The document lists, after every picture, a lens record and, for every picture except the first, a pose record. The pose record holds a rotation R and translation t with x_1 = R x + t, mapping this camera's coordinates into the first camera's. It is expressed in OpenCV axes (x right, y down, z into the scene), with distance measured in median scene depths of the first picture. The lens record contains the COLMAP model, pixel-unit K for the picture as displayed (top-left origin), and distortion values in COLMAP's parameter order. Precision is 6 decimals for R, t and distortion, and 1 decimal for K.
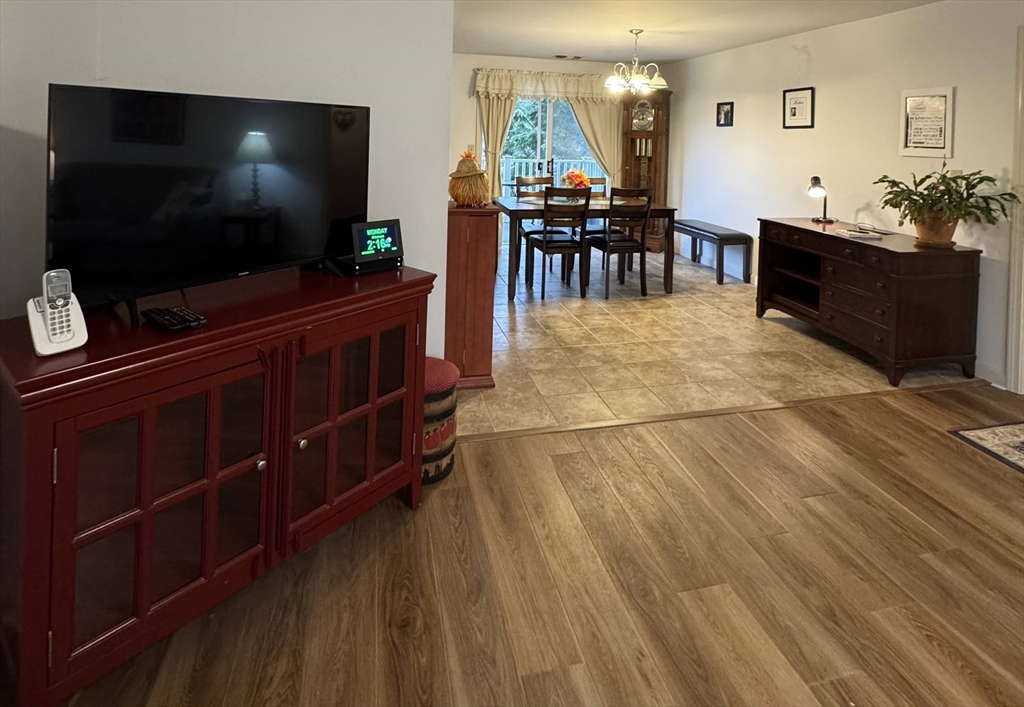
lens RADIAL K [[541.0, 0, 511.1], [0, 541.0, 142.1], [0, 0, 1]] dist [-0.001907, -0.000894]
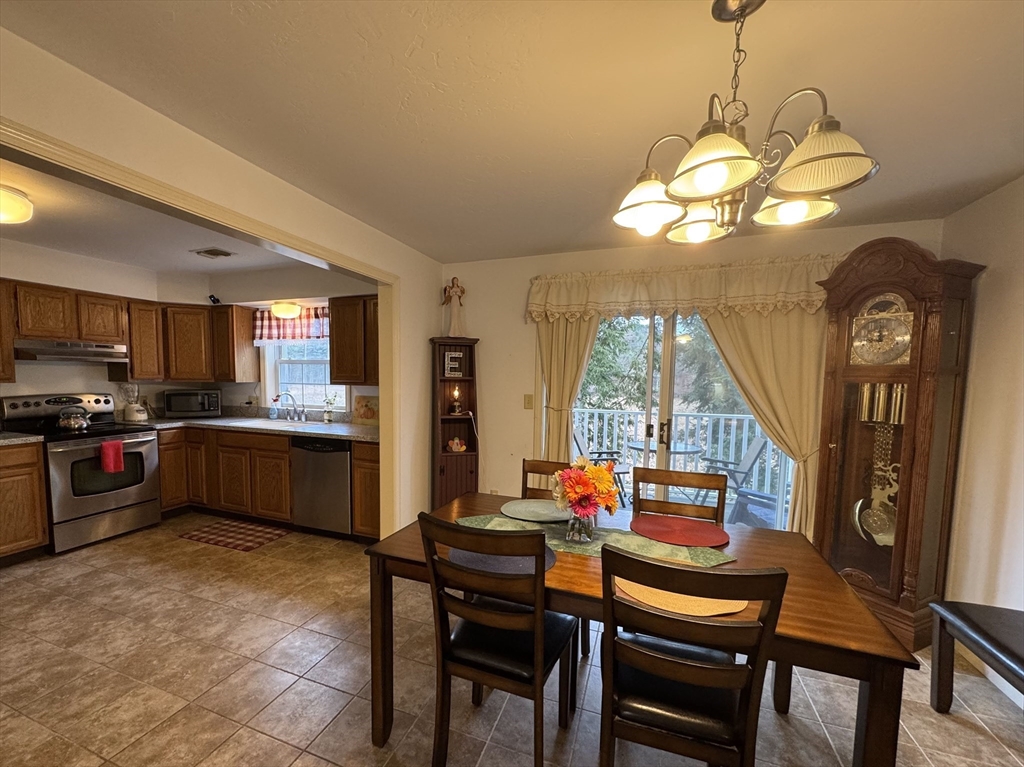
lens RADIAL K [[437.1, 0, 476.0], [0, 437.1, 409.4], [0, 0, 1]] dist [0.000040, -0.001078]
pose [[0.812986, 0.028217, -0.581599, 0.356547], [0.002322, 0.998660, 0.051697, -0.009079], [0.582279, -0.043380, 0.811831, 0.998180]]
